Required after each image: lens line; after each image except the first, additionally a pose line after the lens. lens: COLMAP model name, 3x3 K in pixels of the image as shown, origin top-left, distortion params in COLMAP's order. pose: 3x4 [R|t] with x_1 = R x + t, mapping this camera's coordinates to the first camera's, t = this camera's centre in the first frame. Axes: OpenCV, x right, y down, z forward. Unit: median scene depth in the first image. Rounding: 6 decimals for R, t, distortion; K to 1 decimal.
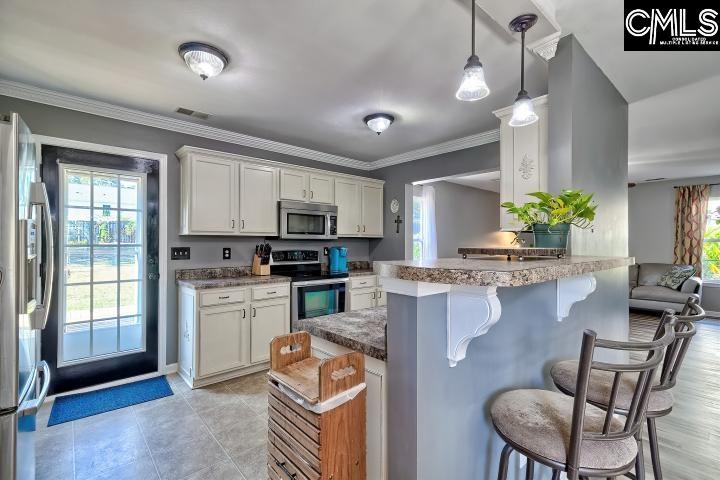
lens RADIAL K [[329.4, 0, 360.6], [0, 329.4, 239.2], [0, 0, 1]] dist [0.010021, 0.000143]
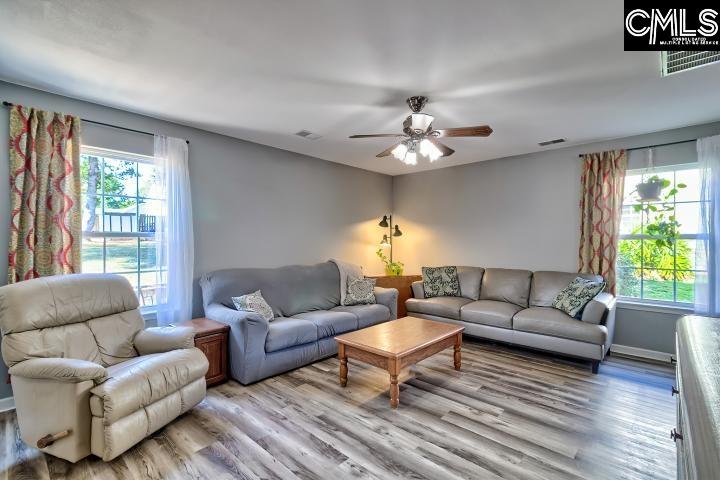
lens RADIAL K [[329.4, 0, 359.8], [0, 329.4, 239.7], [0, 0, 1]] dist [0.010021, 0.000143]
pose [[0.994353, 0.000530, 0.106121, 0.455921], [-0.000821, 0.999996, 0.002693, 0.008269], [-0.106119, -0.002765, 0.994350, 0.406996]]
